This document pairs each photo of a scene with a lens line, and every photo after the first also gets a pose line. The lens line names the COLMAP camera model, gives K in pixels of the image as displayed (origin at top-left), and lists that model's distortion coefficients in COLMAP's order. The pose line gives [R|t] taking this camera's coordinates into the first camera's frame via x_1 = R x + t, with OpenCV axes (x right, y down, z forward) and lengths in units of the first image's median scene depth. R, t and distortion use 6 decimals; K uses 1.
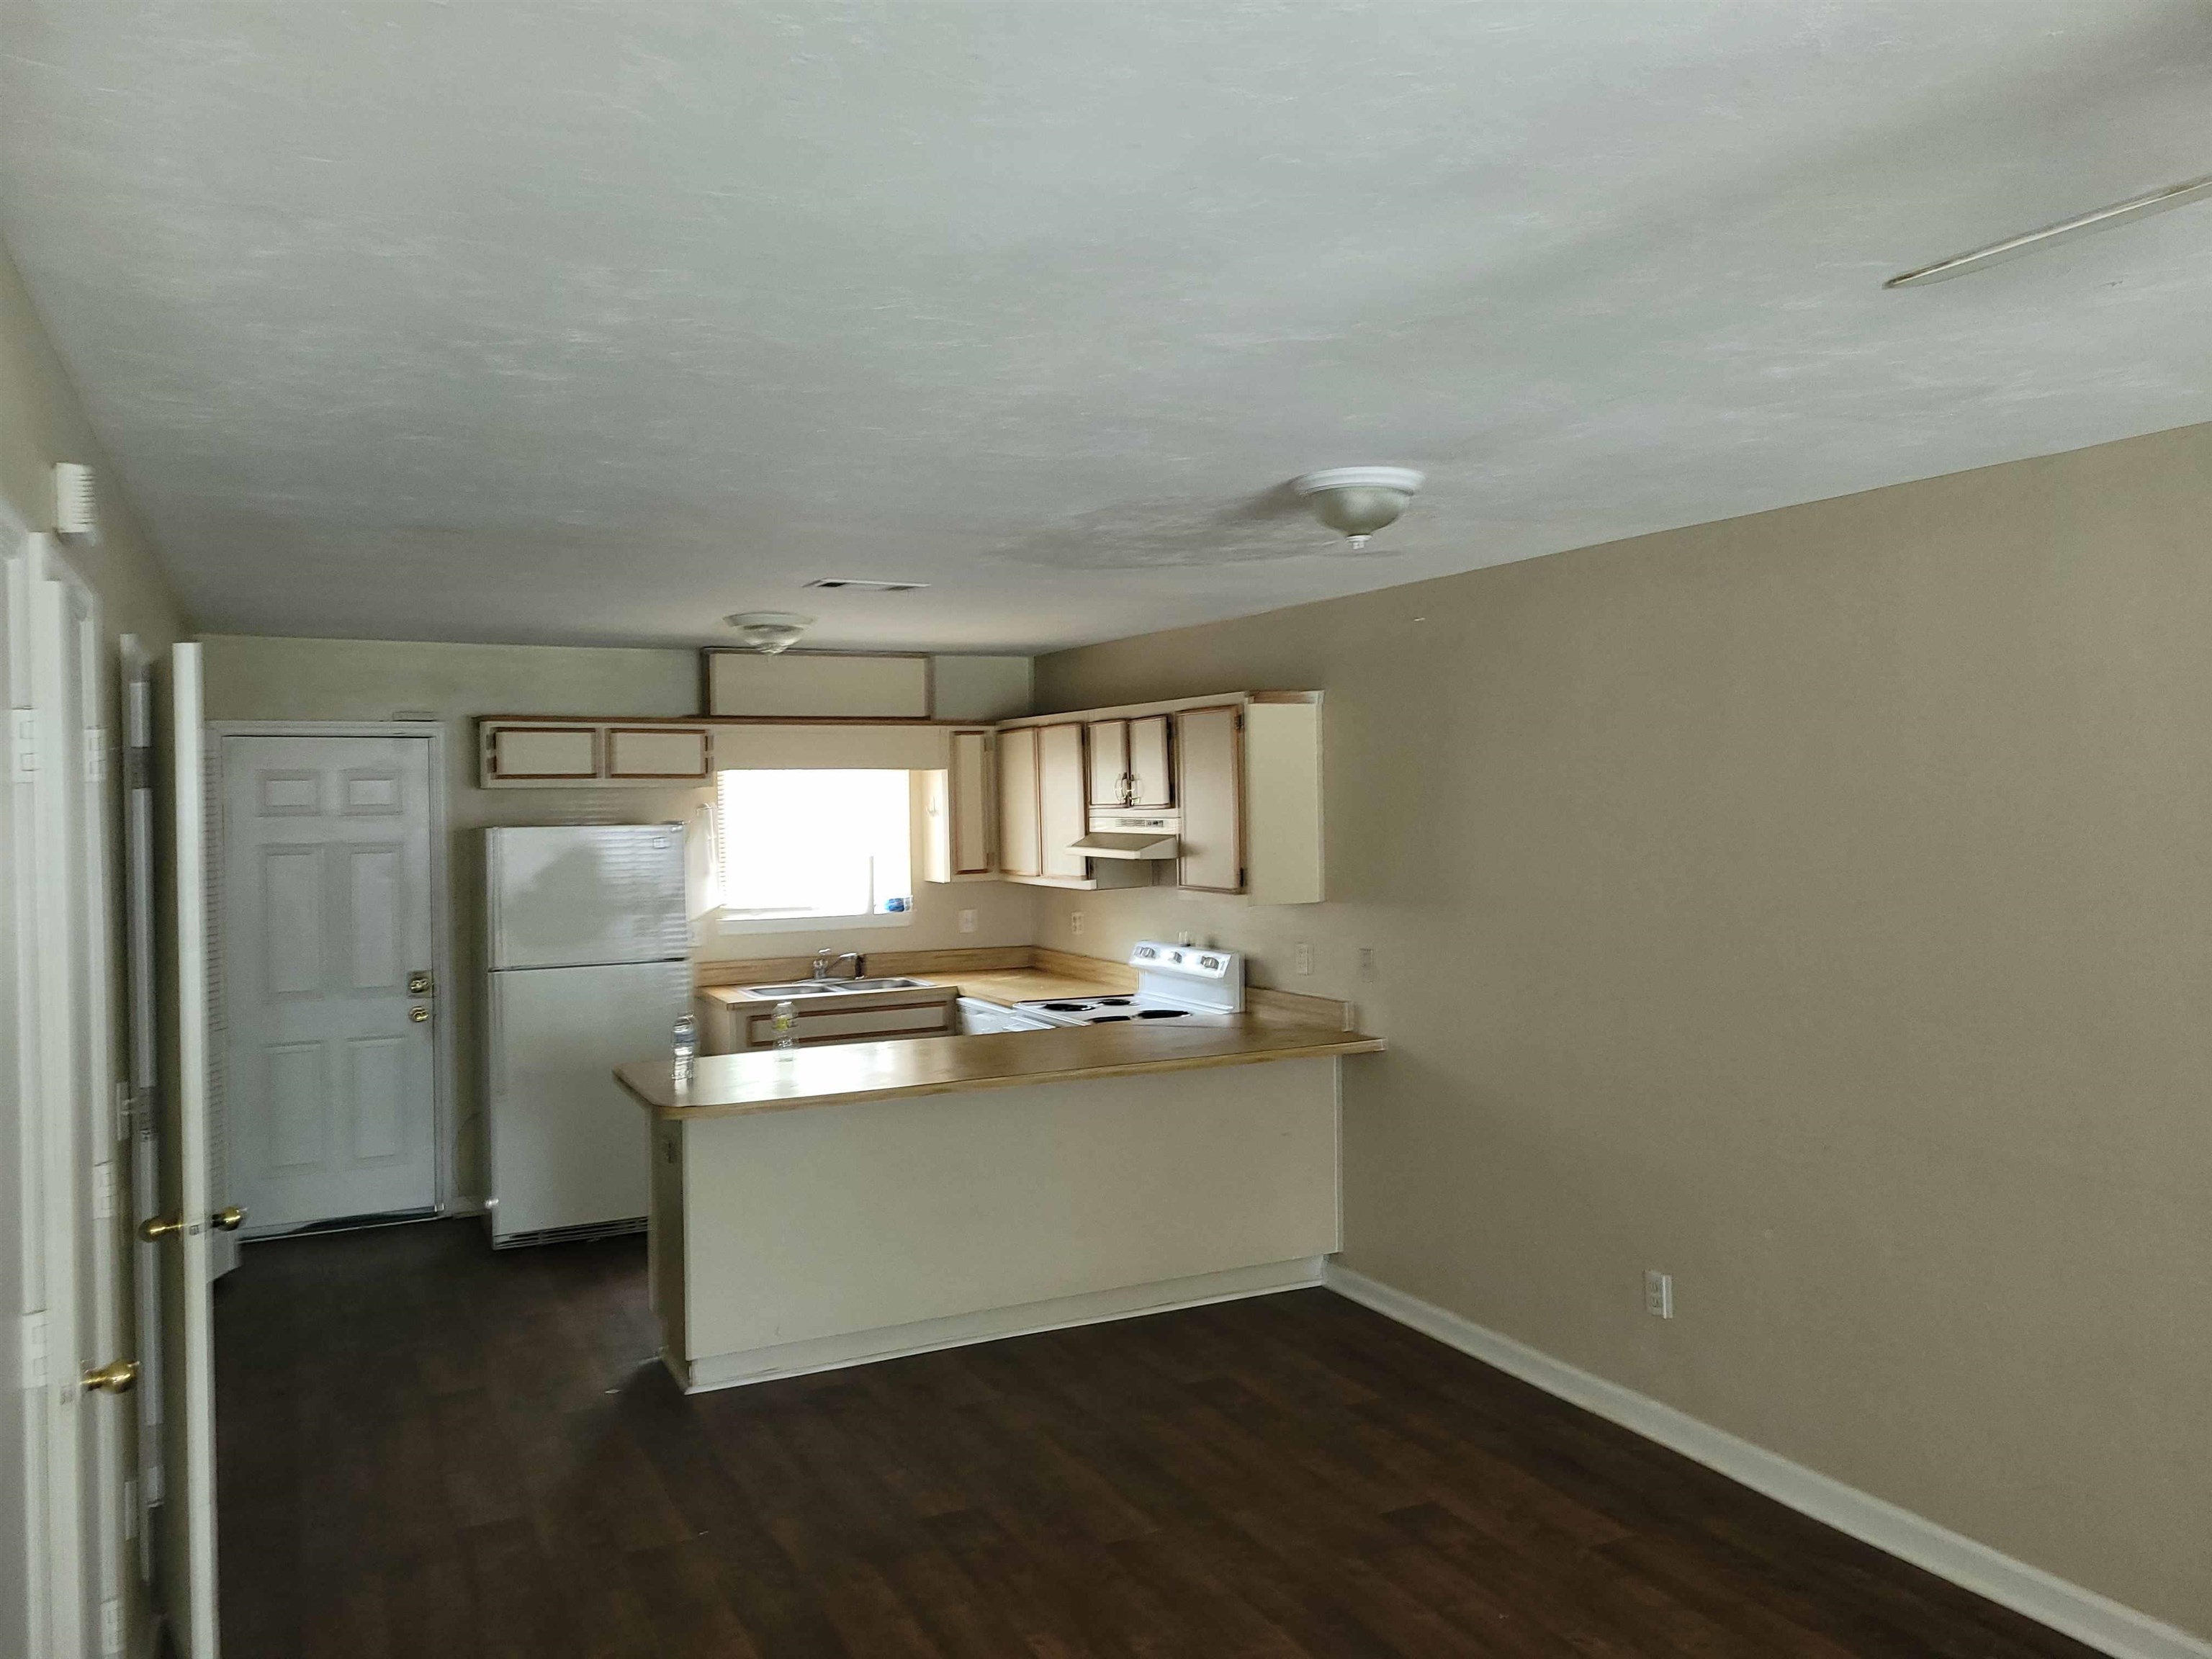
lens RADIAL K [[1674.0, 0, 1122.2], [0, 1674.0, 828.0], [0, 0, 1]] dist [0.046384, -0.014235]
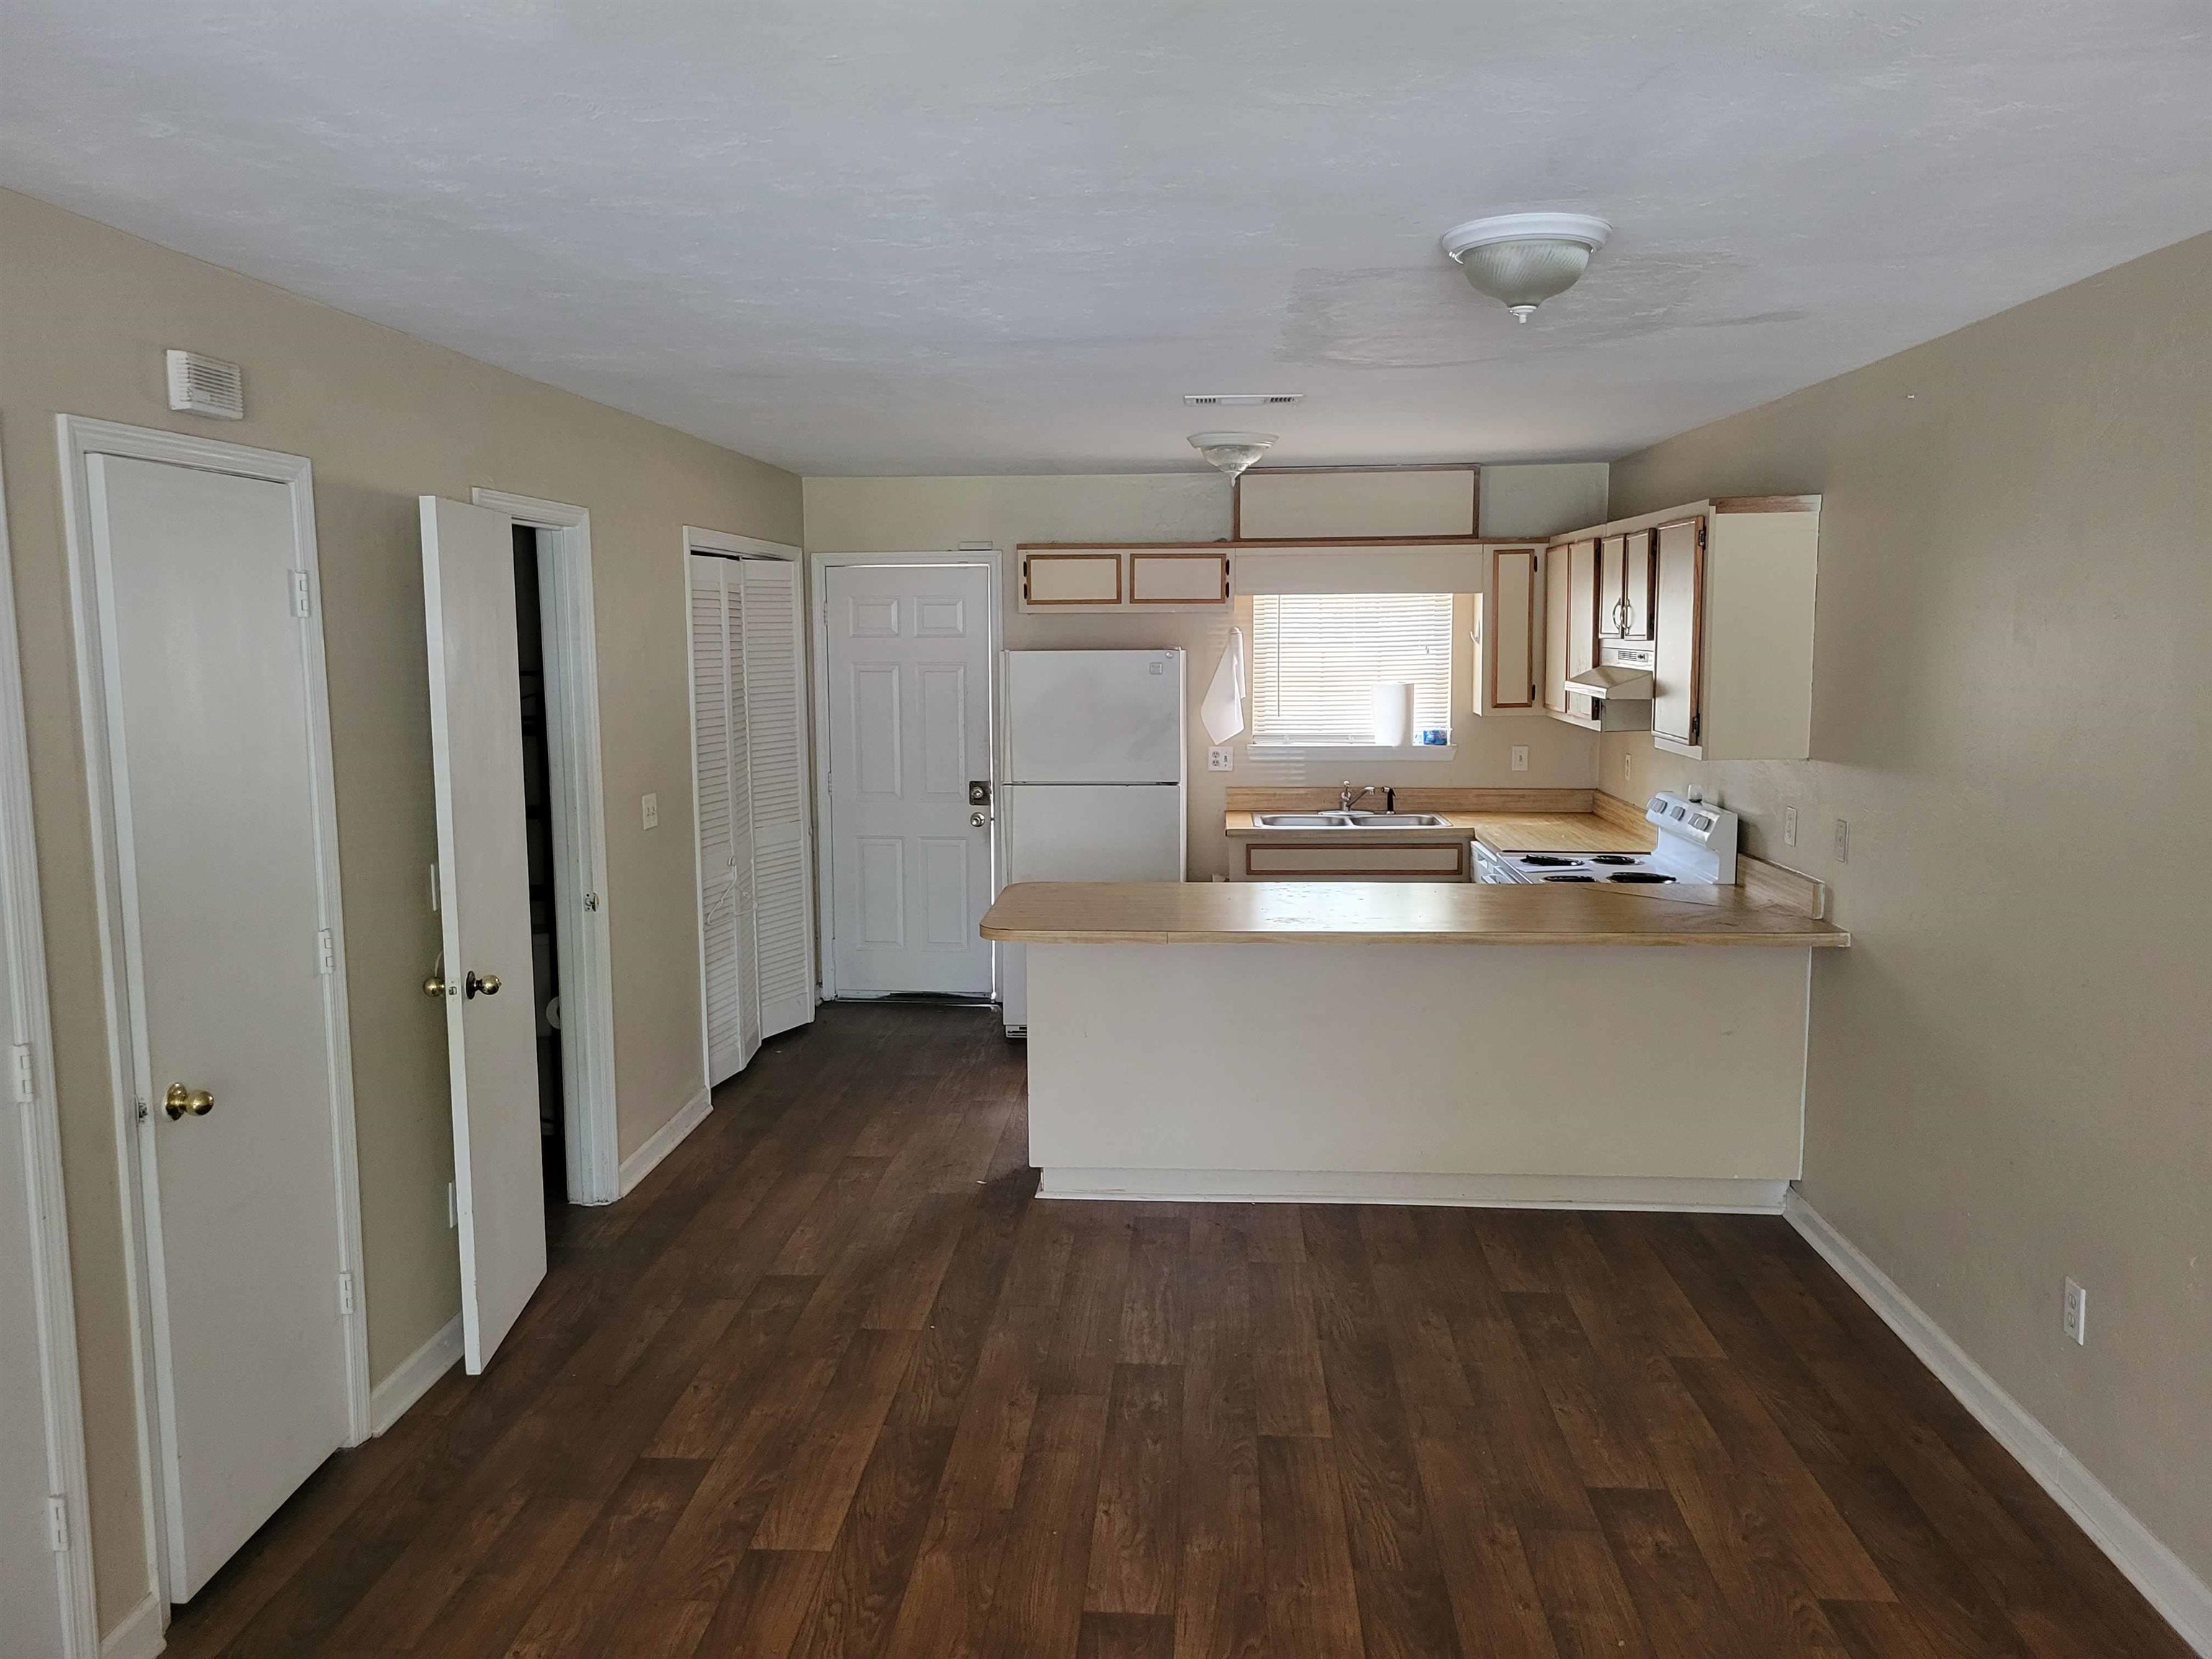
lens RADIAL K [[1674.0, 0, 1086.7], [0, 1674.0, 823.9], [0, 0, 1]] dist [0.046384, -0.014235]
pose [[0.856630, 0.068317, -0.511388, 0.215046], [-0.013155, 0.993764, 0.110721, -0.009364], [0.515763, -0.088119, 0.852187, 0.107952]]
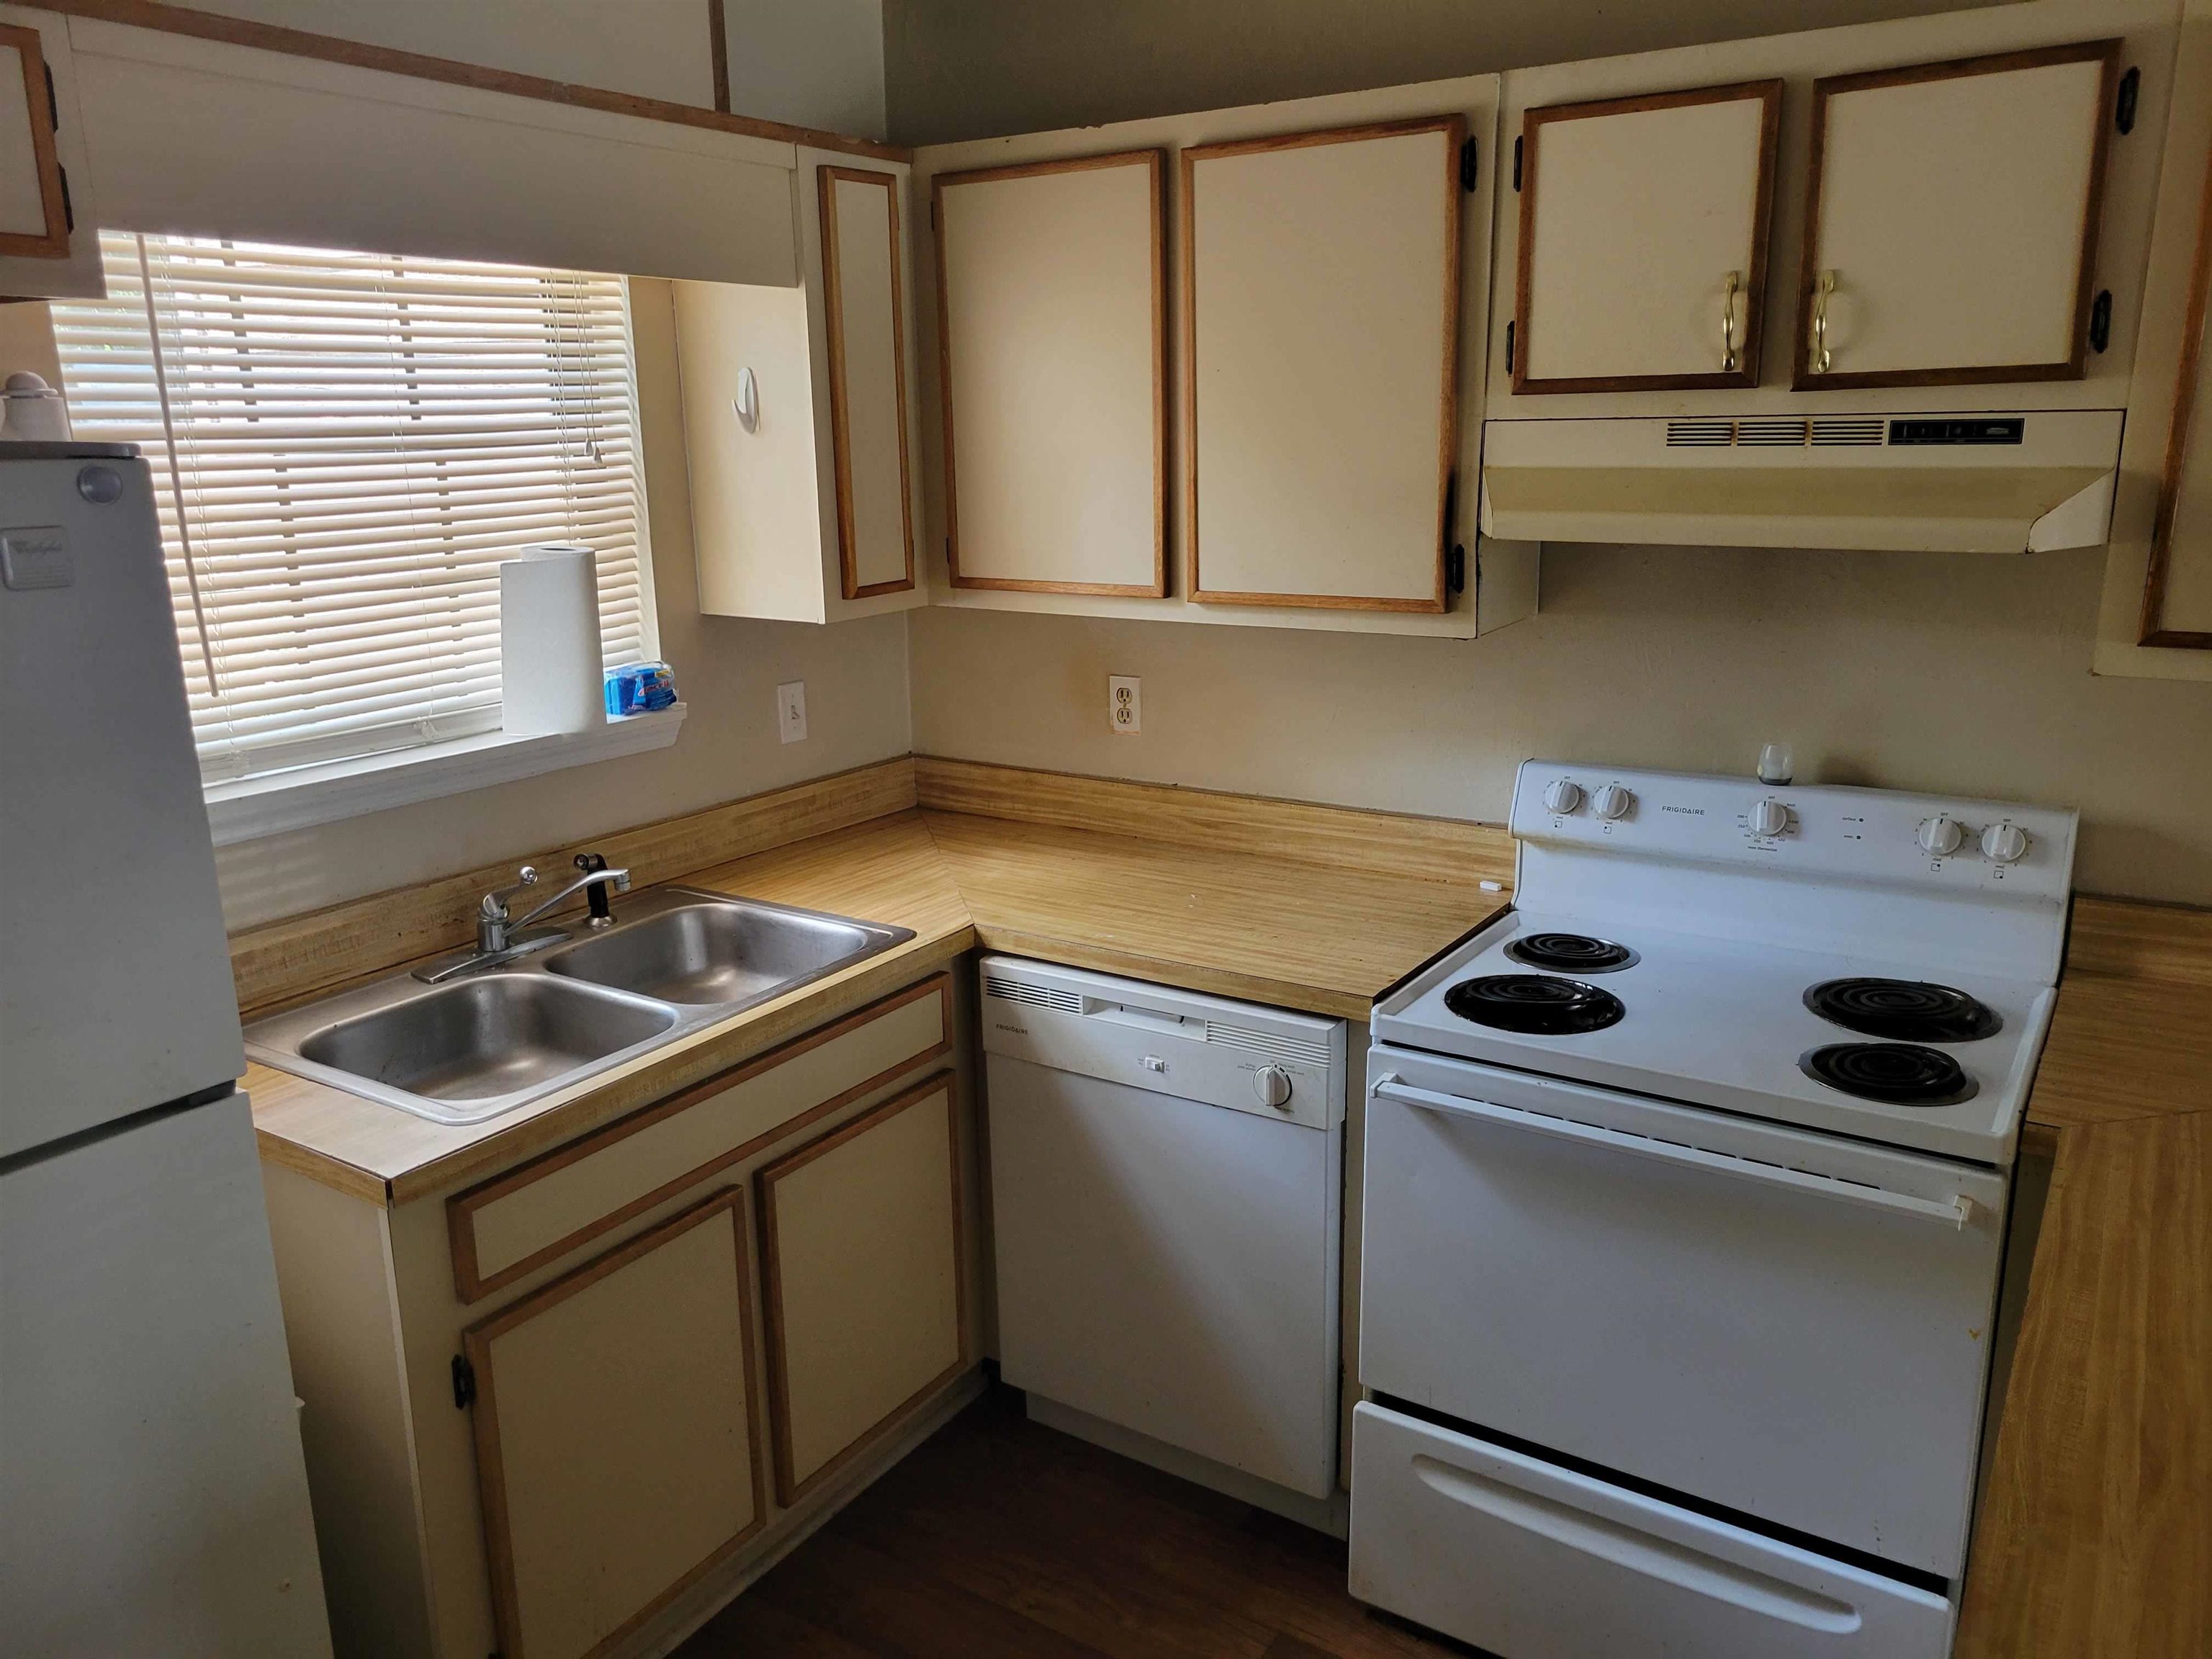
lens RADIAL K [[1674.0, 0, 1099.4], [0, 1674.0, 846.3], [0, 0, 1]] dist [0.046384, -0.014235]
pose [[0.861725, -0.127745, 0.491031, -0.270207], [0.013133, 0.973077, 0.230104, -0.002744], [-0.507206, -0.191837, 0.840203, 0.767054]]
